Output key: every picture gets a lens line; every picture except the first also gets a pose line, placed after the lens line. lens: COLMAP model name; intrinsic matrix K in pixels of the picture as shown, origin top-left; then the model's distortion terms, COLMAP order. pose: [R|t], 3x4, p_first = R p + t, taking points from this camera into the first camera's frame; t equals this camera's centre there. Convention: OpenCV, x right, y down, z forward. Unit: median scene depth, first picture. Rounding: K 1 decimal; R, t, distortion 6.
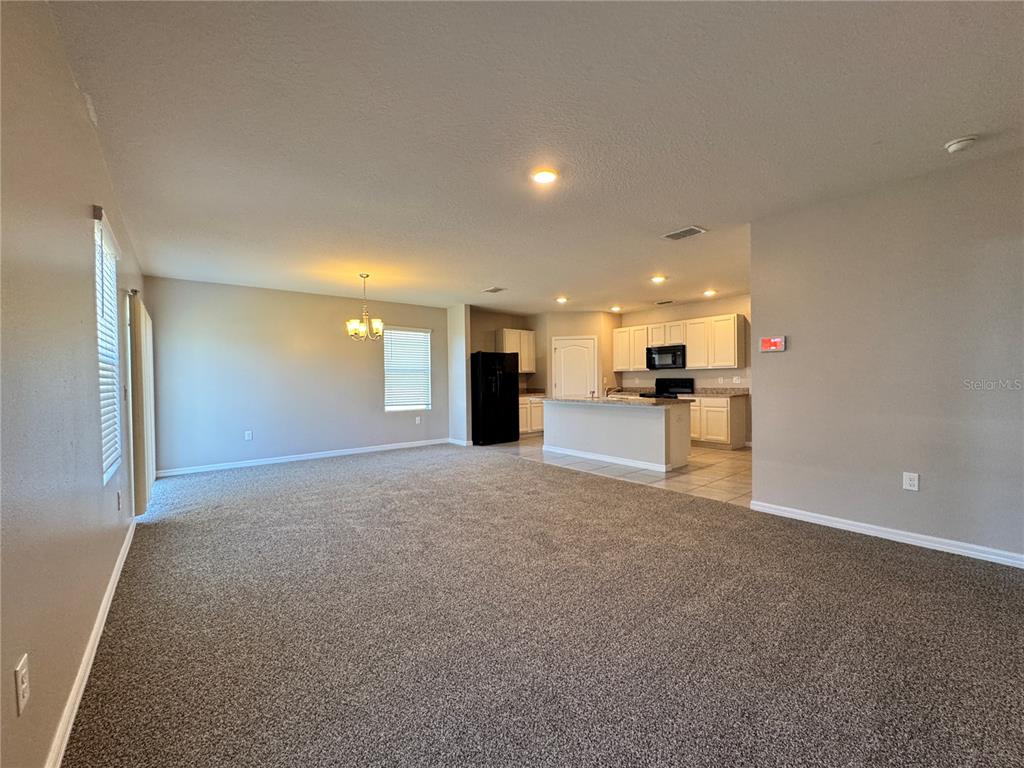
lens RADIAL K [[412.3, 0, 513.7], [0, 412.3, 384.5], [0, 0, 1]] dist [-0.000032, 0.000090]
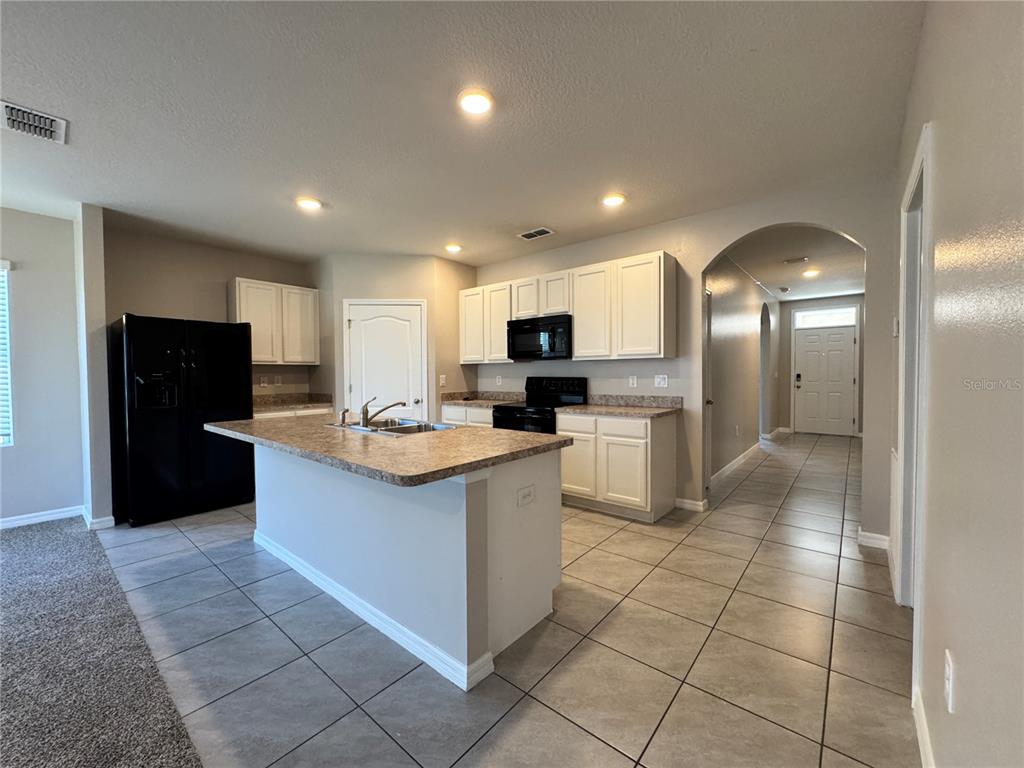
lens RADIAL K [[412.3, 0, 511.6], [0, 412.3, 382.8], [0, 0, 1]] dist [-0.000032, 0.000090]
pose [[0.983369, 0.002335, 0.181601, 0.235320], [-0.004078, 0.999949, 0.009224, -0.012256], [-0.181571, -0.009811, 0.983329, 0.473740]]
